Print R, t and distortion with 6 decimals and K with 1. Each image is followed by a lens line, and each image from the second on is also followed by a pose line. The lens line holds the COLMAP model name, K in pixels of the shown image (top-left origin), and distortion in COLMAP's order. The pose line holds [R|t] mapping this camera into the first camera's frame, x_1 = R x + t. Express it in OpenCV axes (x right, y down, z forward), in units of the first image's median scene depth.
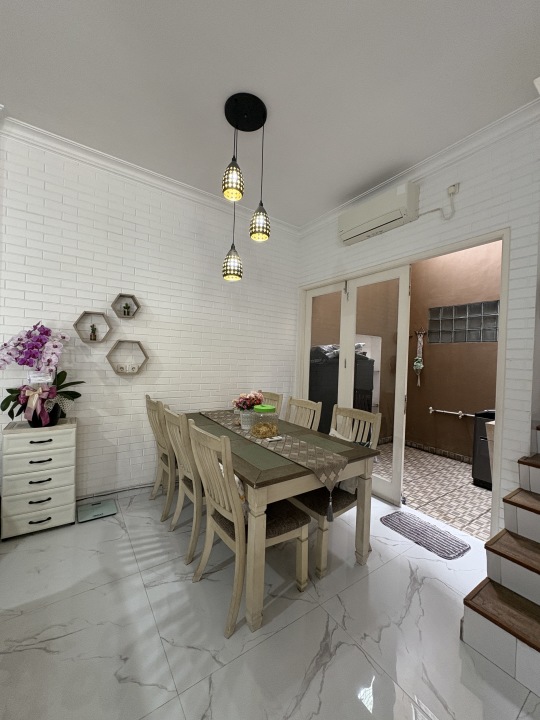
lens RADIAL K [[287.3, 0, 270.0], [0, 287.3, 361.3], [0, 0, 1]] dist [-0.001022, 0.000432]
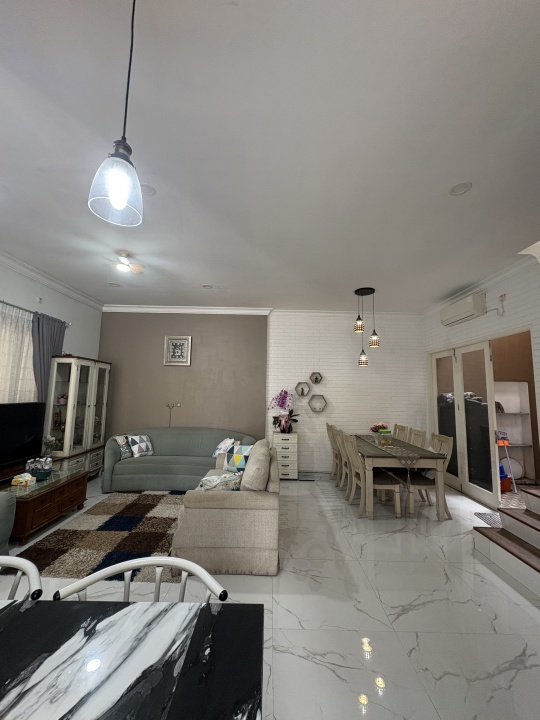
lens RADIAL K [[287.3, 0, 270.0], [0, 287.3, 361.8], [0, 0, 1]] dist [-0.001022, 0.000432]
pose [[0.821915, -0.079036, -0.564101, 0.453832], [0.002249, 0.990769, -0.135540, -0.033976], [0.569606, 0.110134, 0.814505, -0.999260]]
